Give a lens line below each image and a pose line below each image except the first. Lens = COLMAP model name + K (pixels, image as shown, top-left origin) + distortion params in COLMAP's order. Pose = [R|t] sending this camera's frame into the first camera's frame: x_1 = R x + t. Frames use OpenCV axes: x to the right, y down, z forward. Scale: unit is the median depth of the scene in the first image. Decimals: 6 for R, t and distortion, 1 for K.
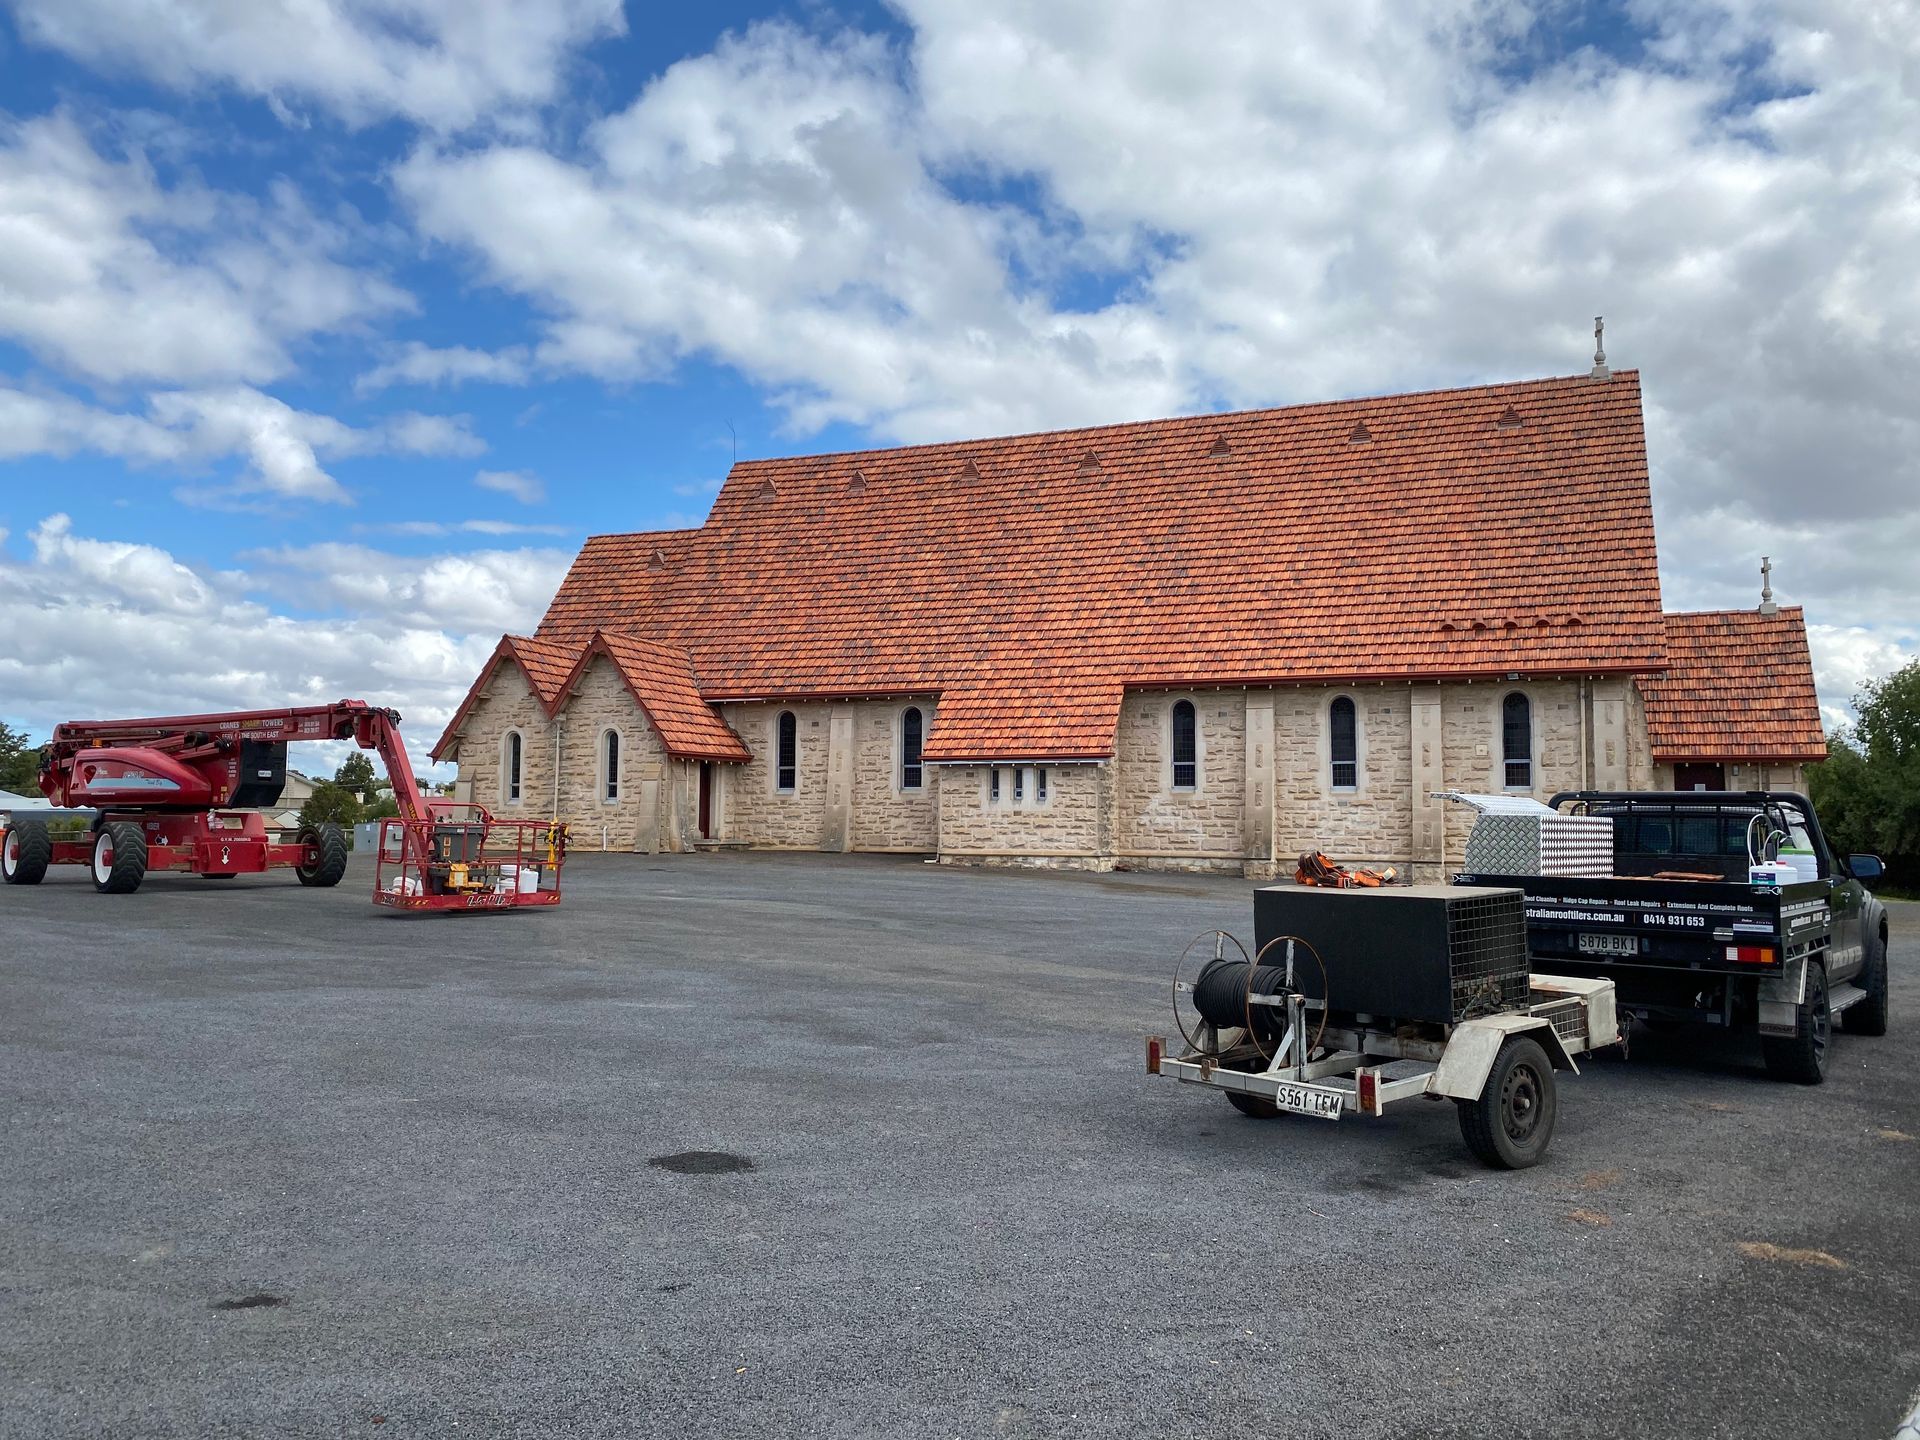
lens RADIAL K [[1501.1, 0, 960.0], [0, 1501.1, 720.0], [0, 0, 1]] dist [0.121990, -0.234000]
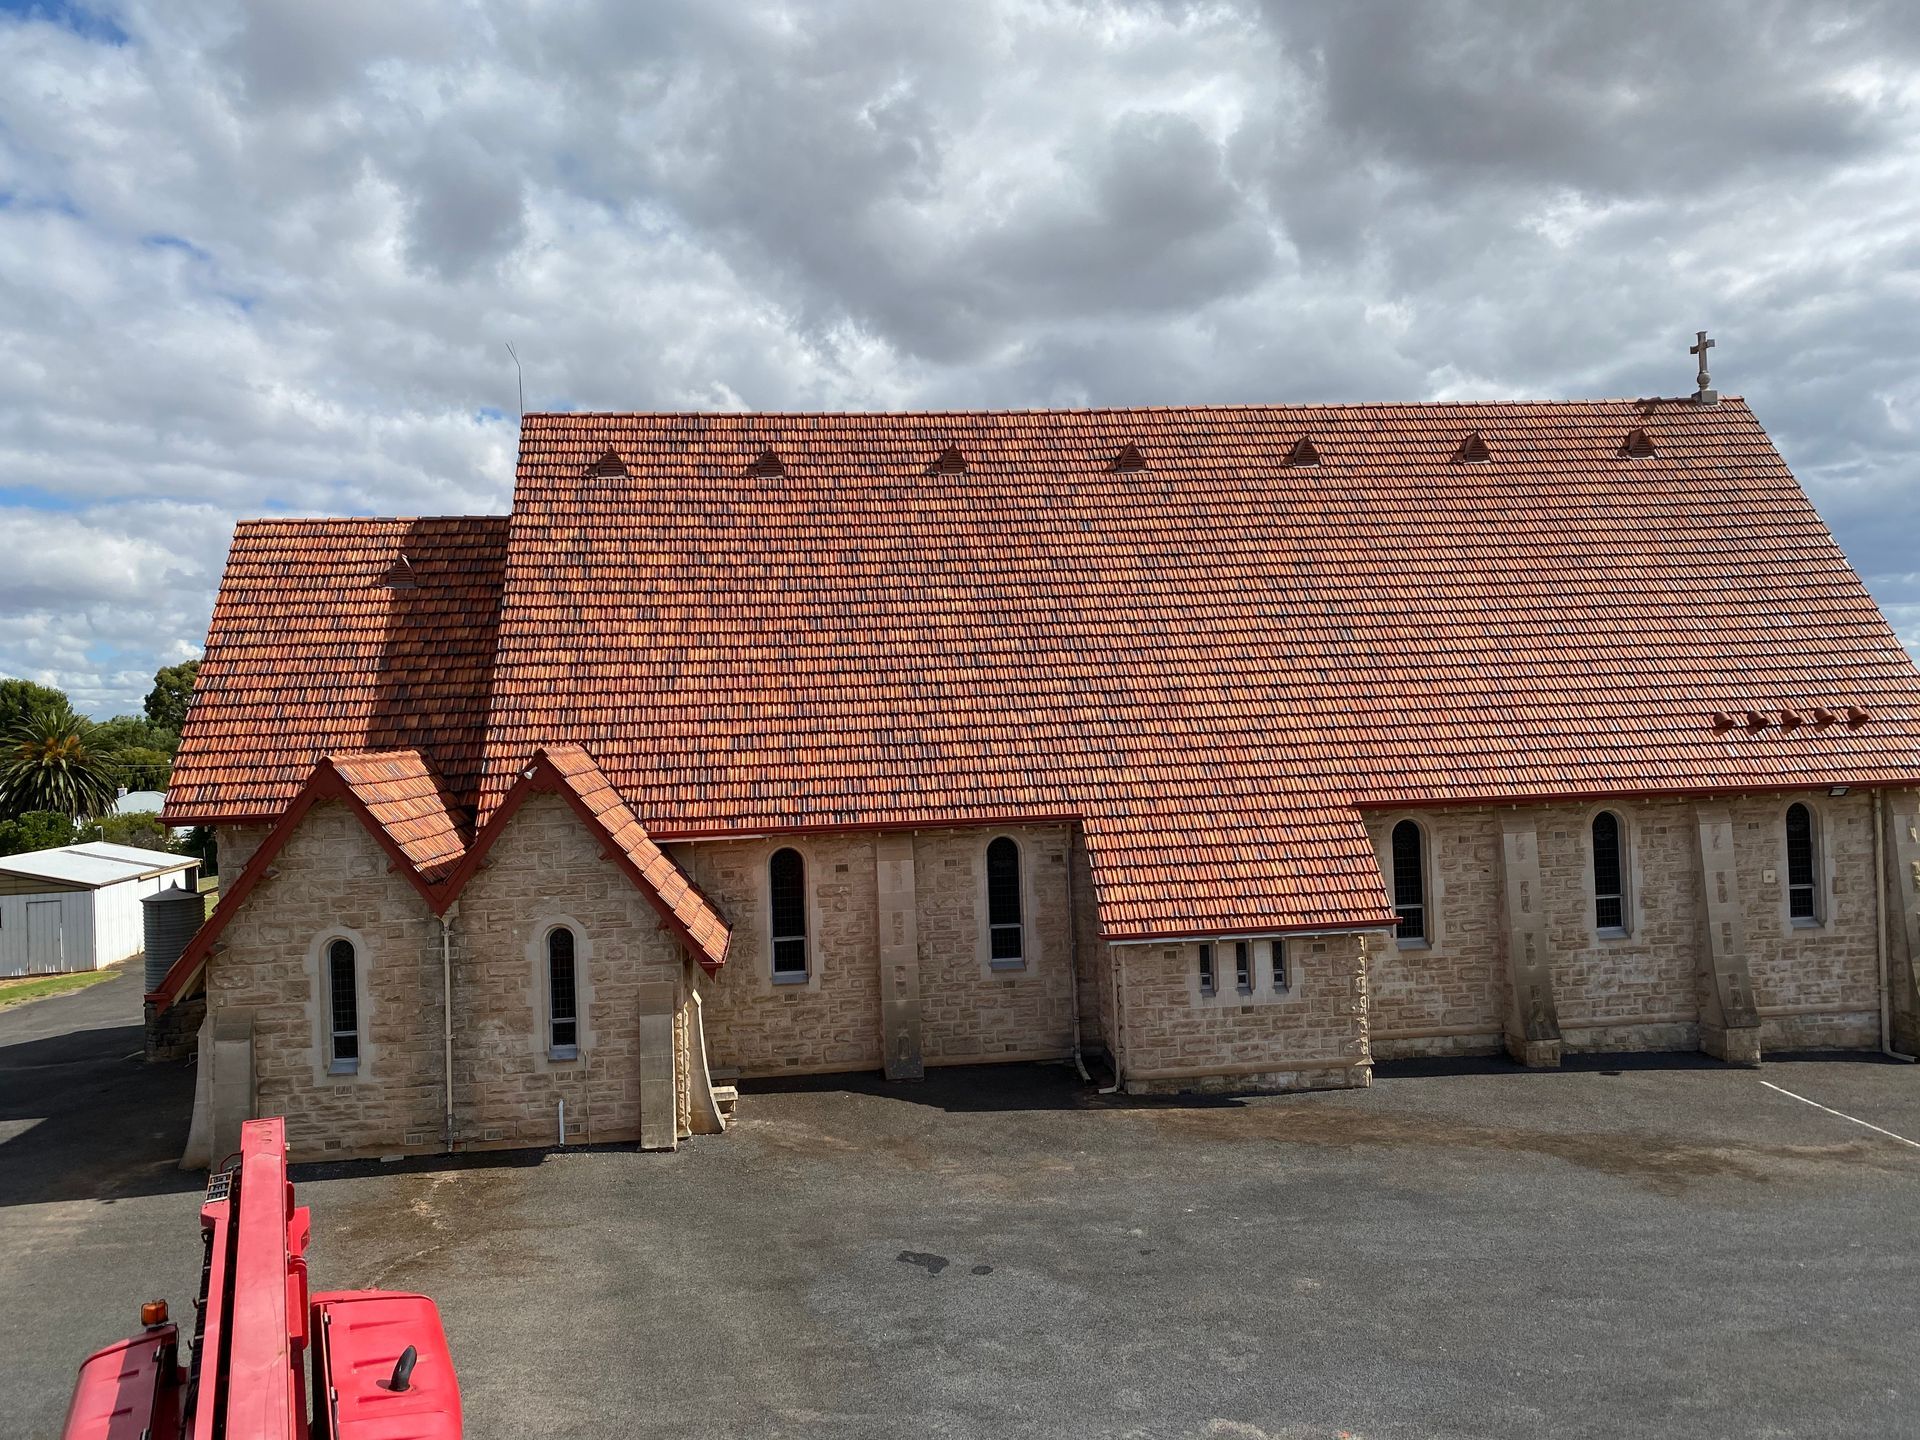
lens RADIAL K [[1477.7, 0, 960.0], [0, 1477.7, 690.9], [0, 0, 1]] dist [0.010413, -0.000225]
pose [[0.875692, -0.031651, 0.481831, -0.364102], [0.006731, 0.998553, 0.053361, -0.109035], [-0.482822, -0.043485, 0.874638, 0.454449]]
